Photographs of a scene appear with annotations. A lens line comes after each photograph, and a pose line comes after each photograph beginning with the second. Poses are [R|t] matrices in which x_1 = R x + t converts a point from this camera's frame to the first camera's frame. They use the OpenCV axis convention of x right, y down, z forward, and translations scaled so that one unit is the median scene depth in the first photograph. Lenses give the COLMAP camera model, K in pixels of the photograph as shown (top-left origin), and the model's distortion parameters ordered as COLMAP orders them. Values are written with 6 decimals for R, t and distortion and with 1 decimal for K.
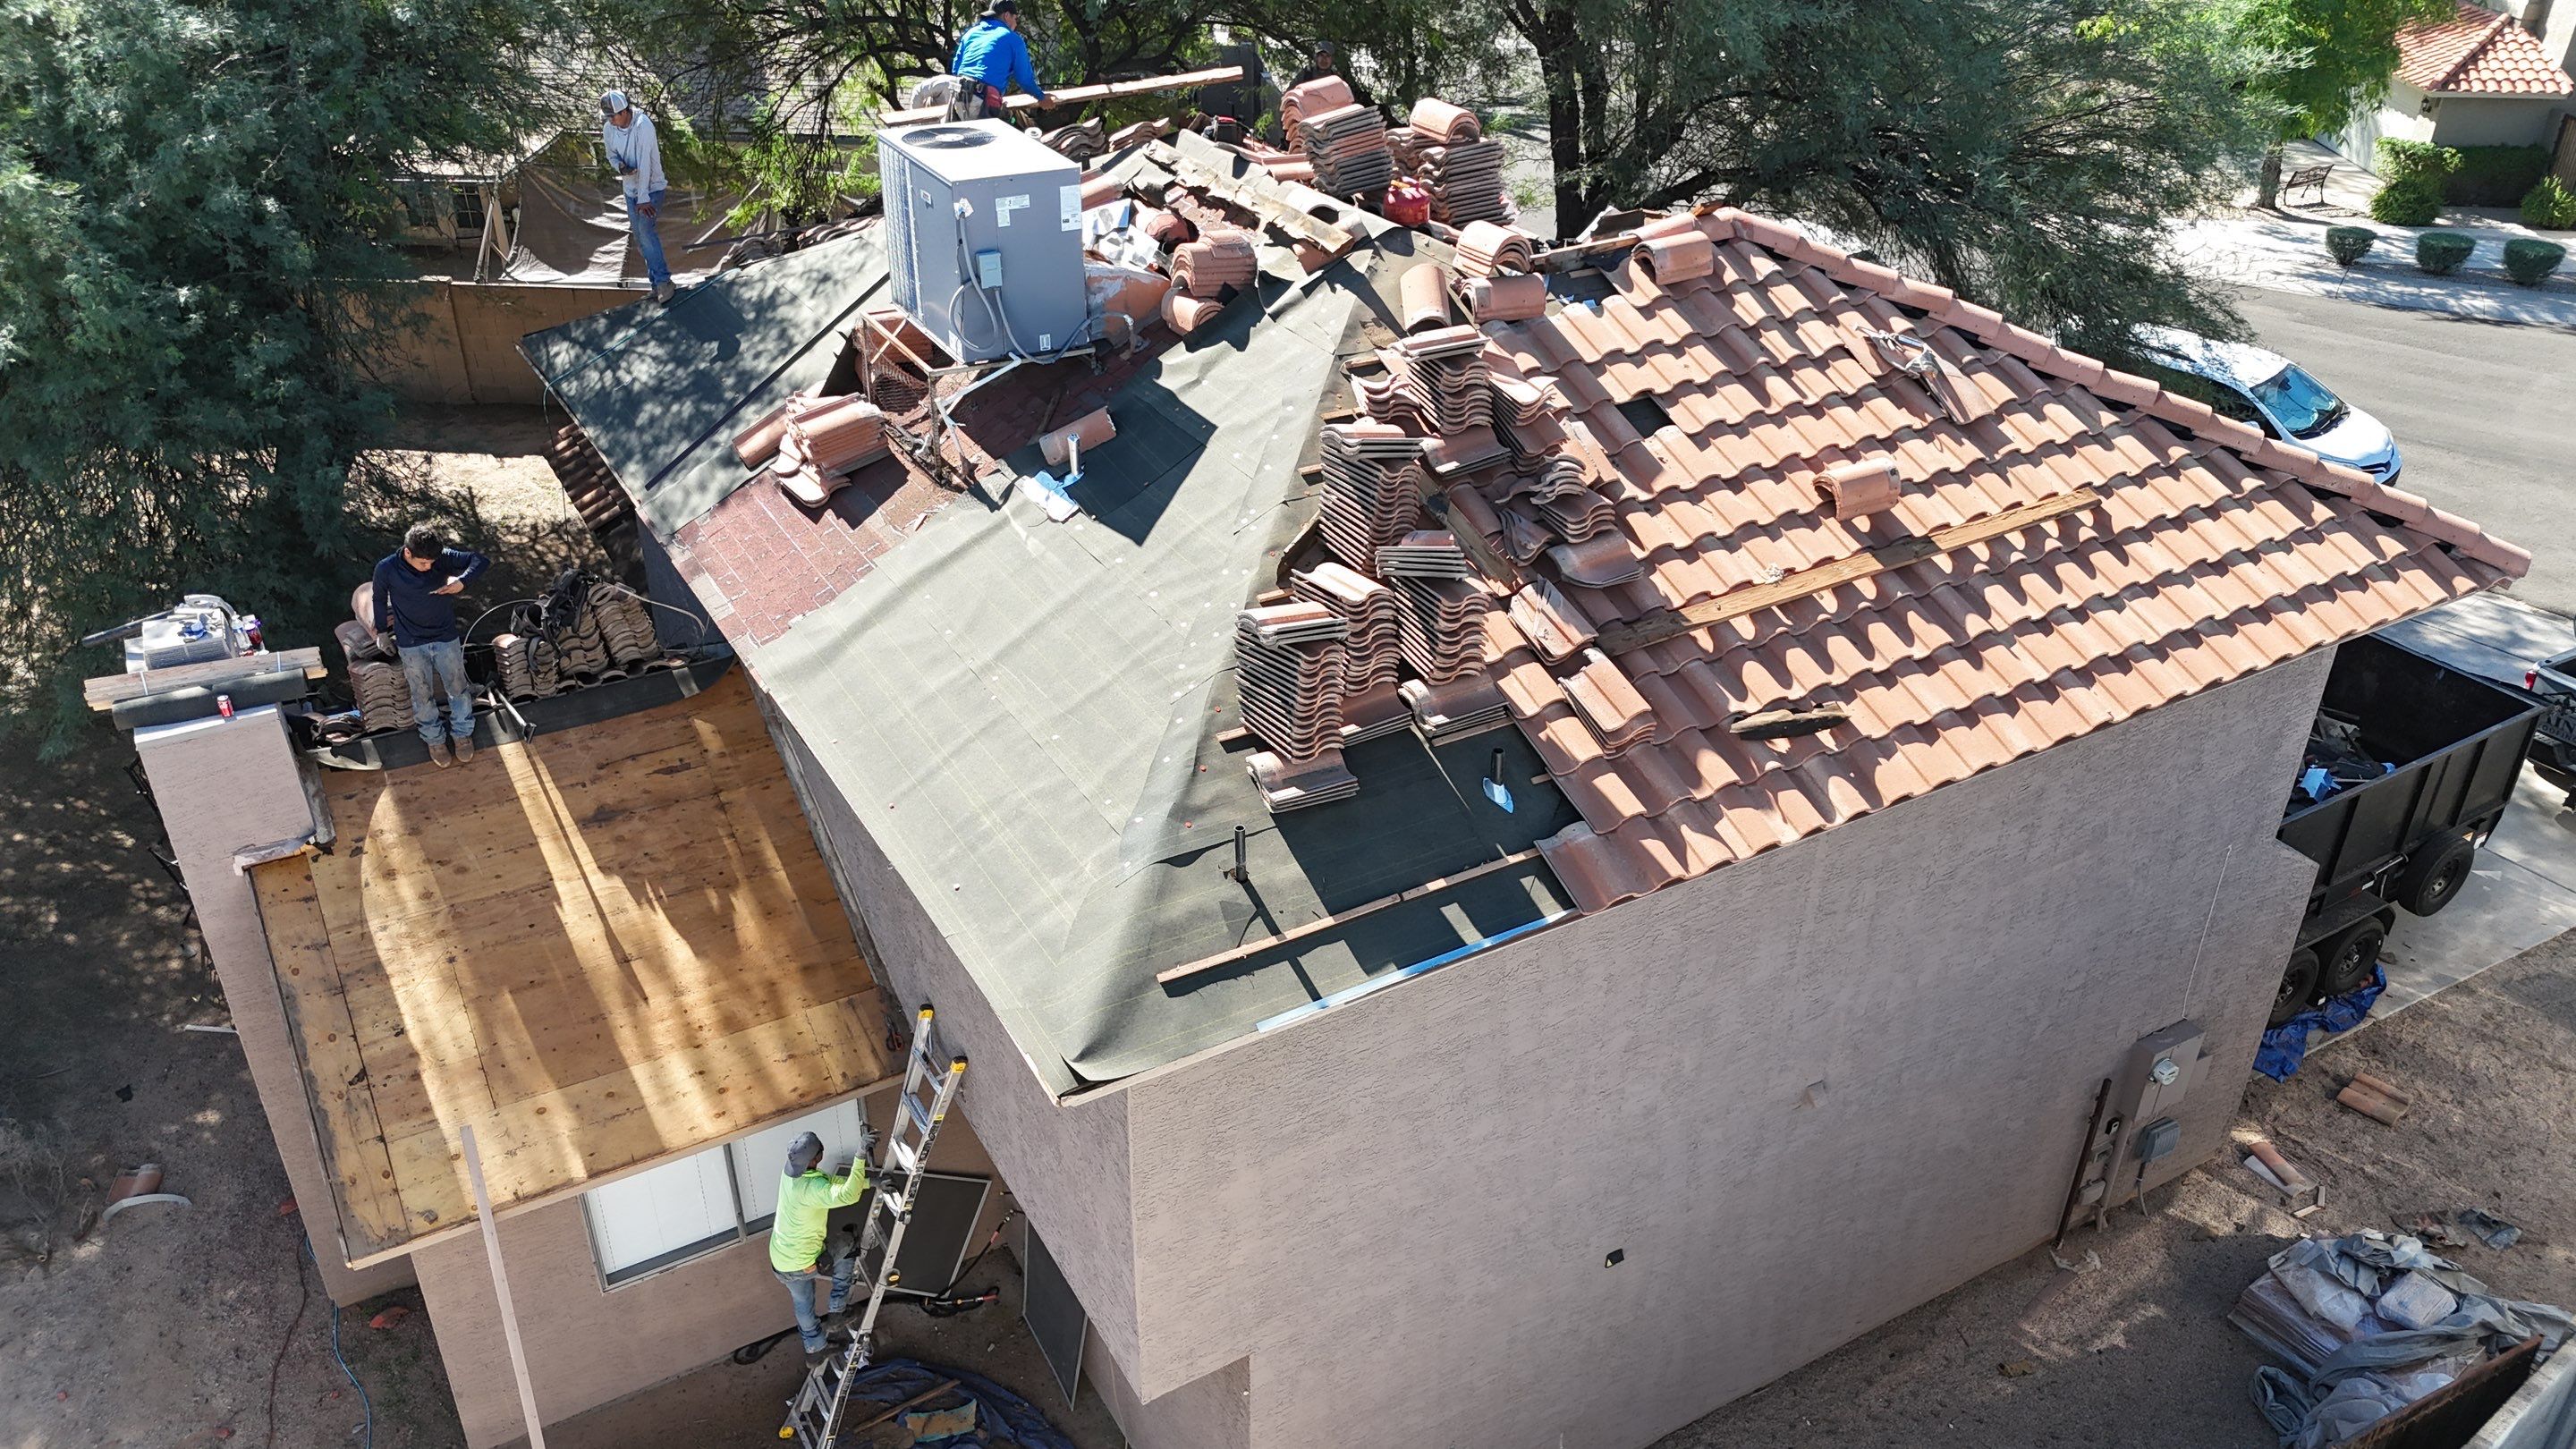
lens RADIAL K [[1890.1, 0, 1285.5], [0, 1890.1, 726.5], [0, 0, 1]] dist [0.040634, -0.035217]
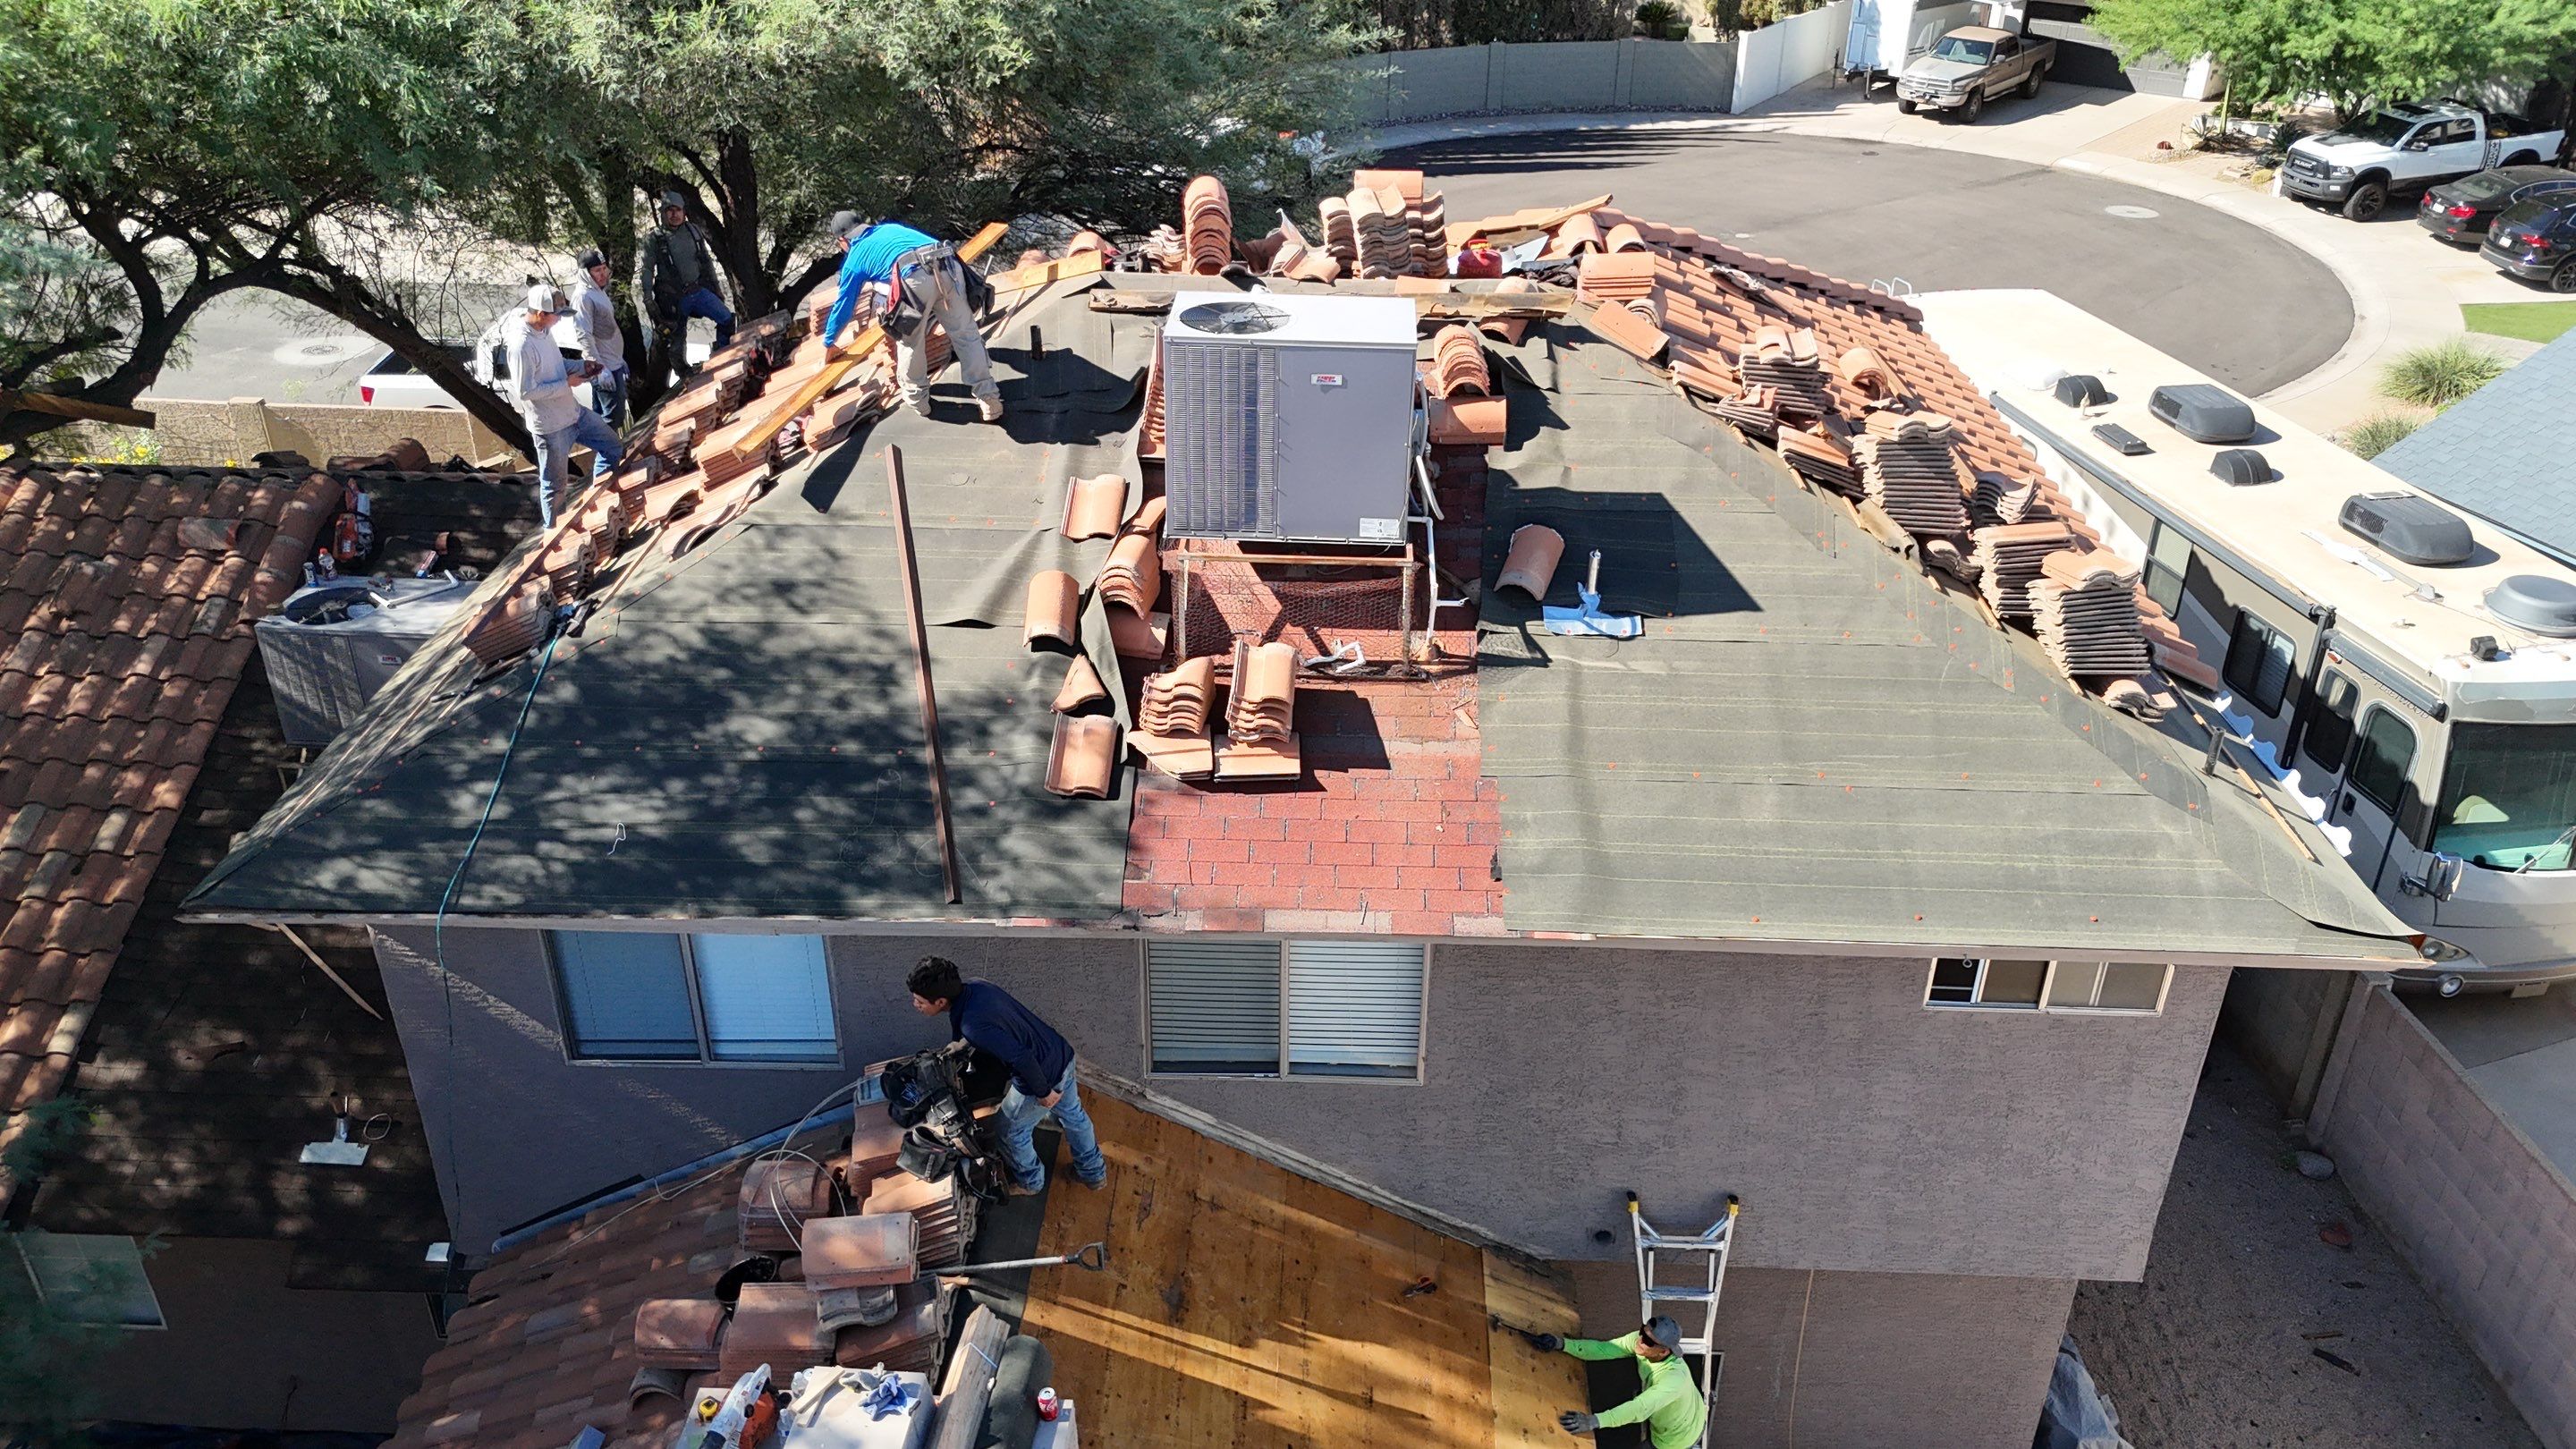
lens RADIAL K [[1890.1, 0, 1285.7], [0, 1890.1, 723.7], [0, 0, 1]] dist [0.040634, -0.035217]
pose [[0.529784, -0.410675, 0.742075, -0.838742], [0.426514, 0.885271, 0.185424, -0.286793], [-0.733086, 0.218271, 0.644161, 0.462888]]
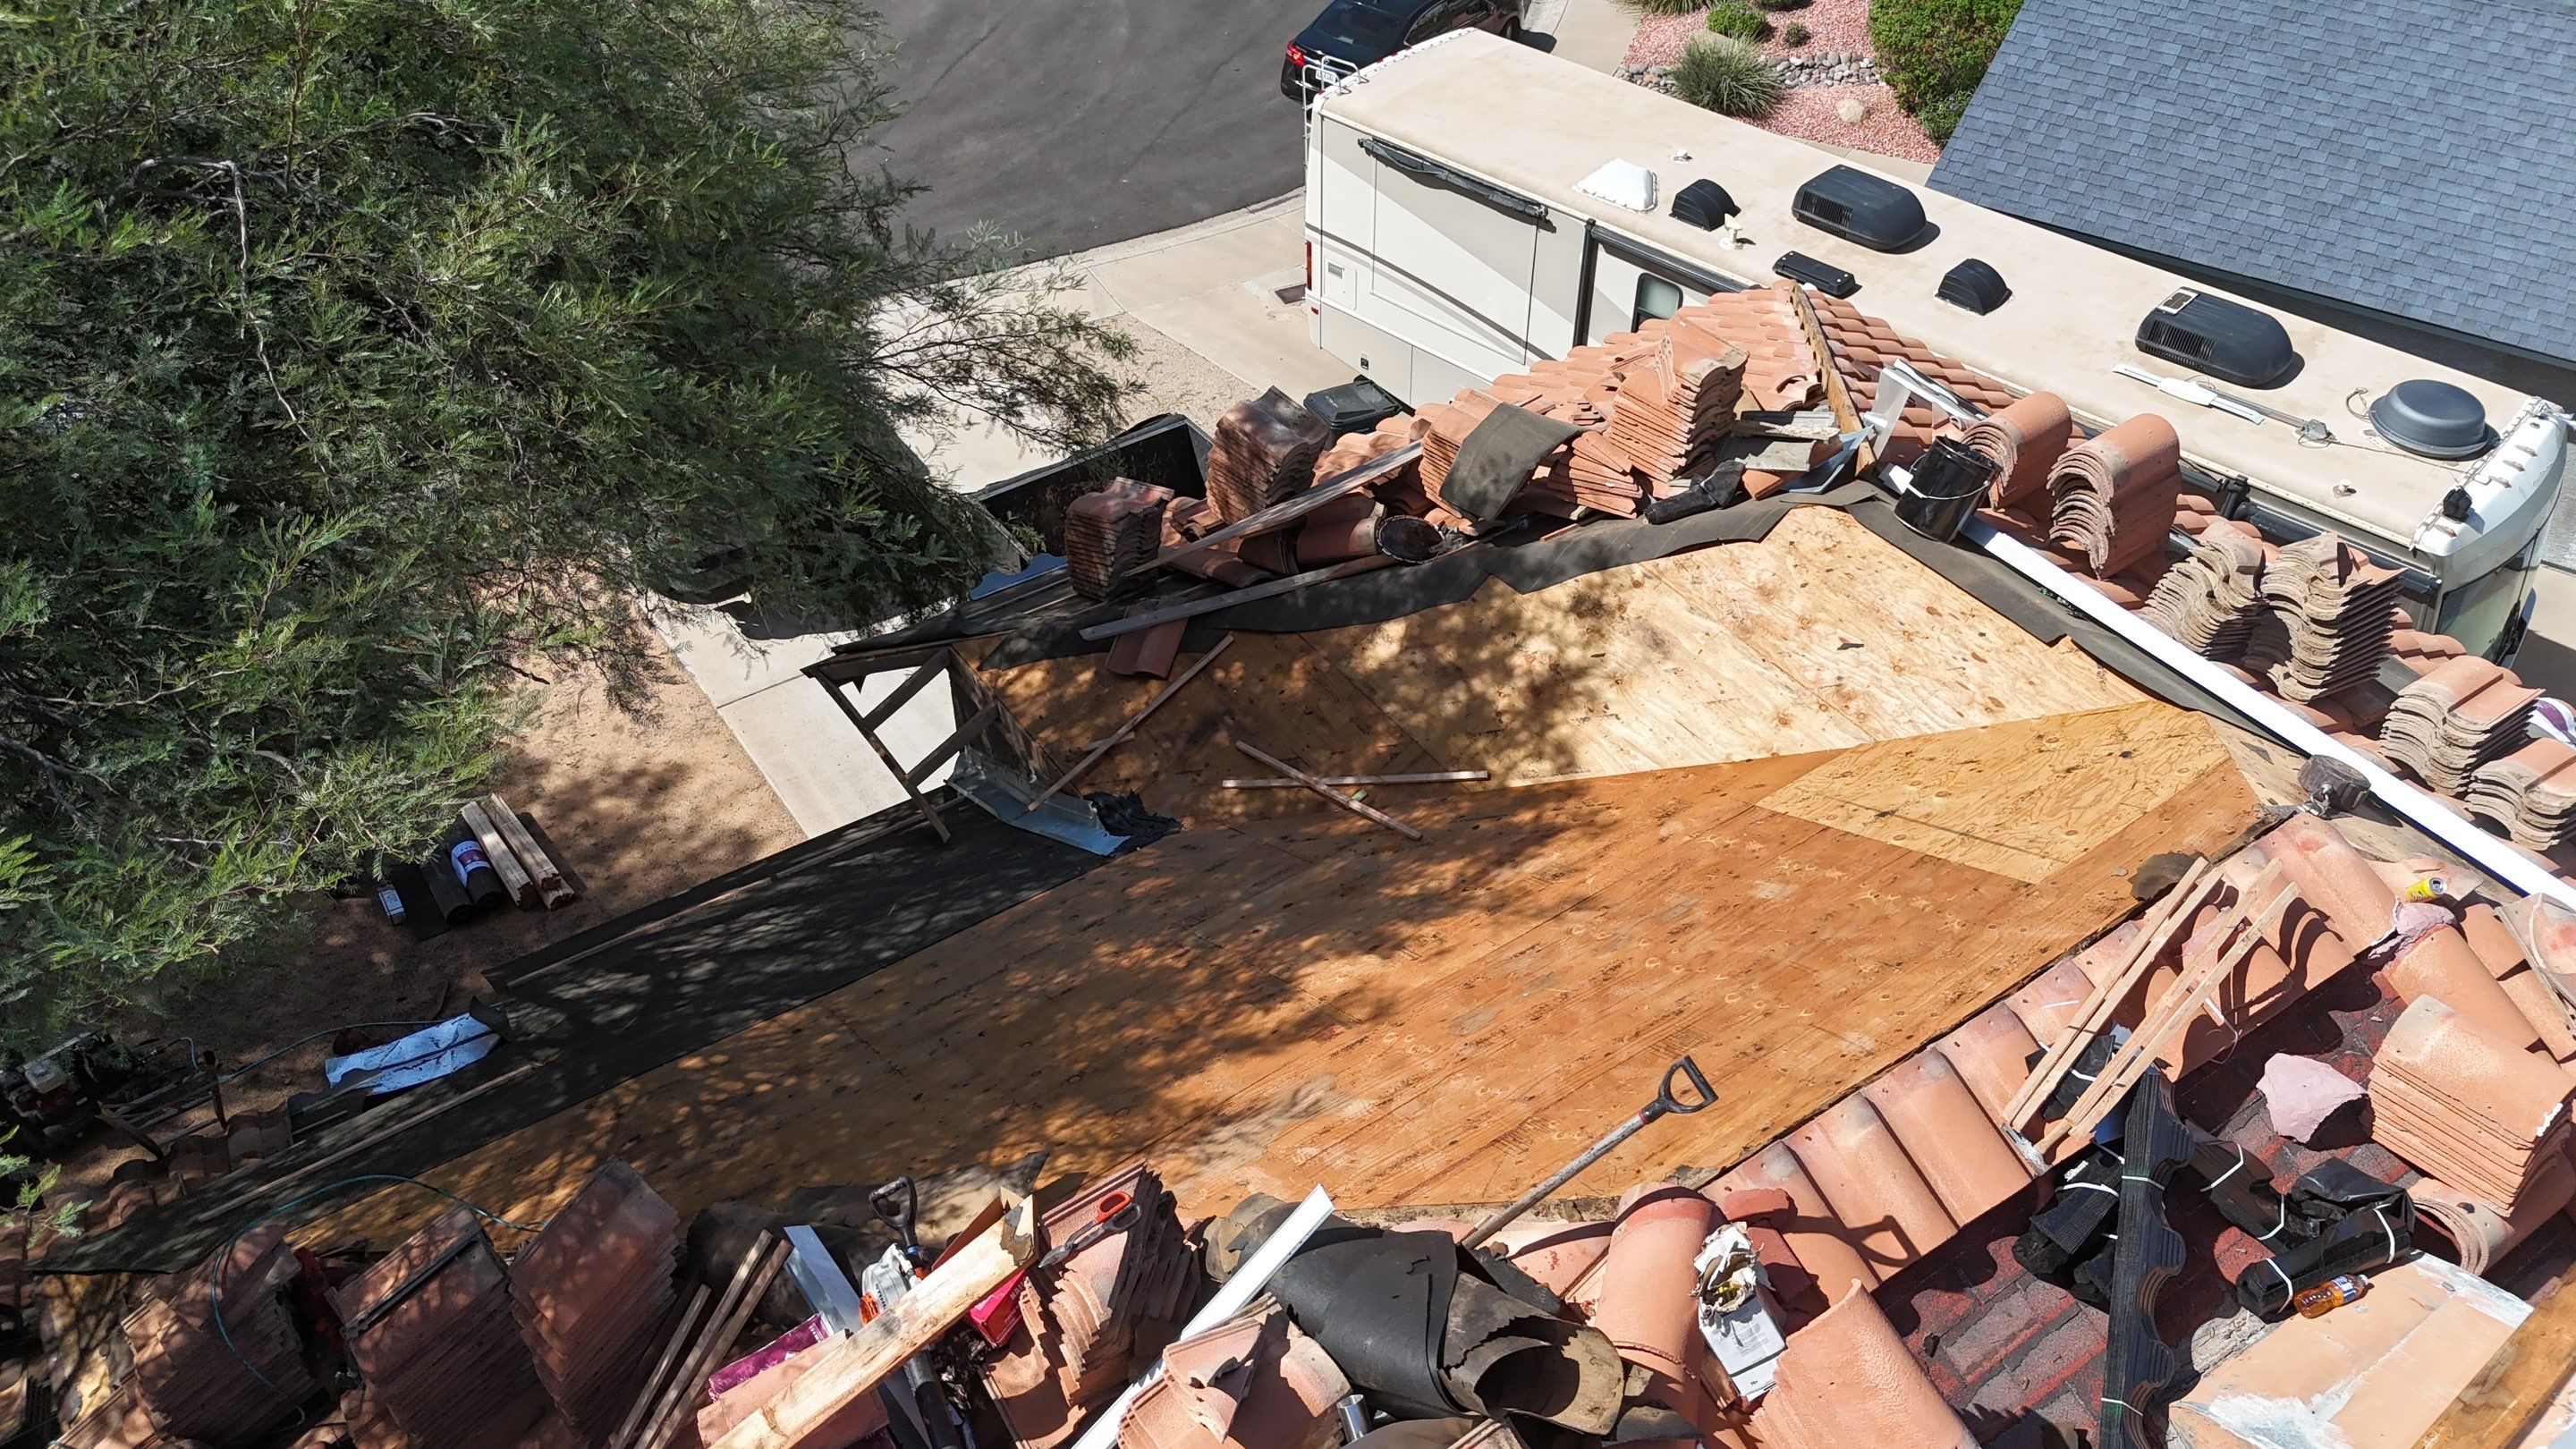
lens RADIAL K [[1890.1, 0, 1290.4], [0, 1890.1, 717.4], [0, 0, 1]] dist [0.040634, -0.035217]
pose [[-0.074926, -0.659869, 0.747635, -0.303565], [0.494826, 0.626321, 0.602386, -0.693928], [-0.865756, 0.415084, 0.279592, 1.026784]]
